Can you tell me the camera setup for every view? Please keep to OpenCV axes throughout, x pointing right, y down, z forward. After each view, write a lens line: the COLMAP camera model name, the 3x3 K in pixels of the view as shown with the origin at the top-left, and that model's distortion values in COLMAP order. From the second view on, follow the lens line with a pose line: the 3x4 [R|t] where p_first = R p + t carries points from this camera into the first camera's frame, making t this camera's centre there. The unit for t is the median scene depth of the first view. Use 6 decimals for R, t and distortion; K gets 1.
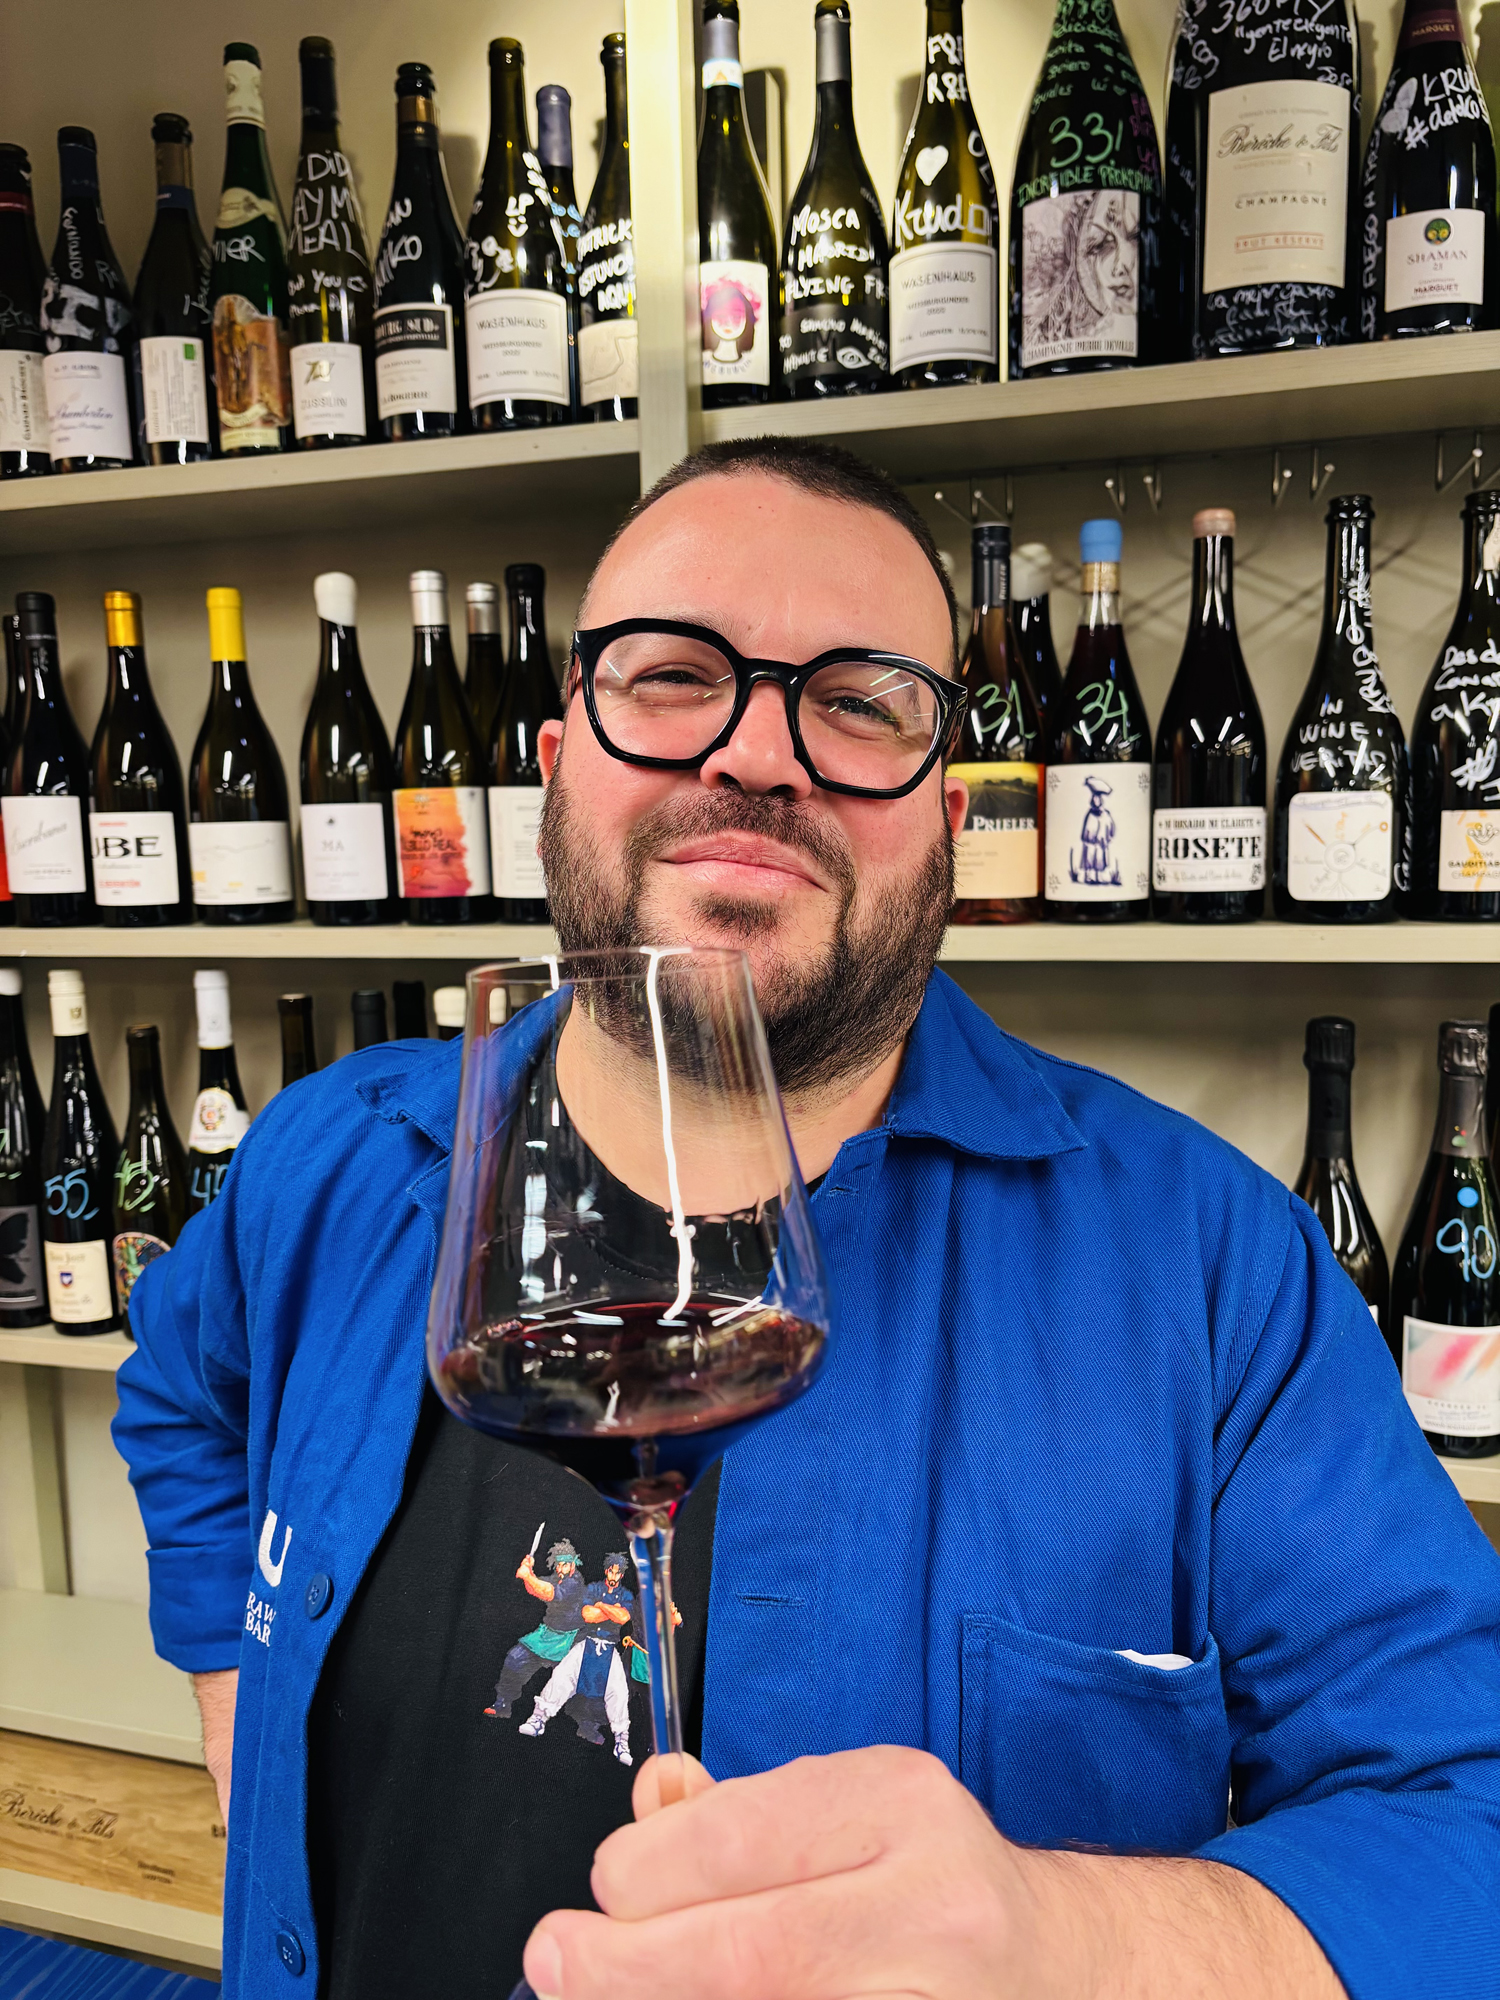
lens RADIAL K [[1515.1, 0, 759.1], [0, 1515.1, 999.4], [0, 0, 1]] dist [0.041253, -0.059107]
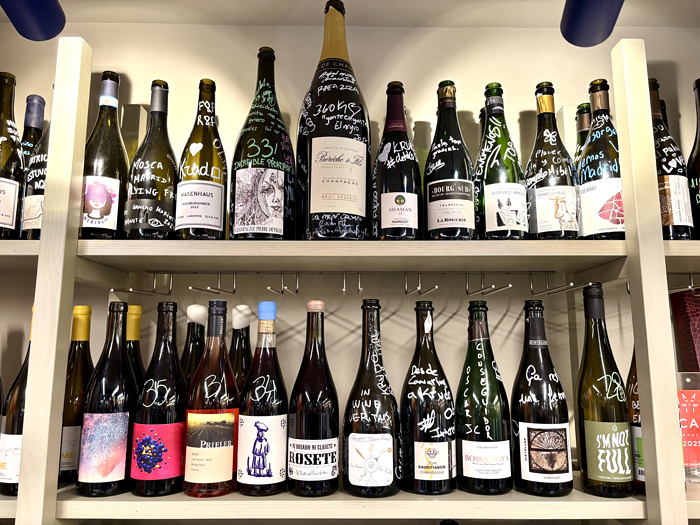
lens RADIAL K [[530.3, 0, 352.6], [0, 530.3, 257.0], [0, 0, 1]] dist [0.041253, -0.059107]
pose [[0.957896, 0.069881, 0.278481, 0.121499], [0.013764, 0.957637, -0.287650, -0.148884], [-0.286785, 0.279371, 0.916355, 0.228776]]
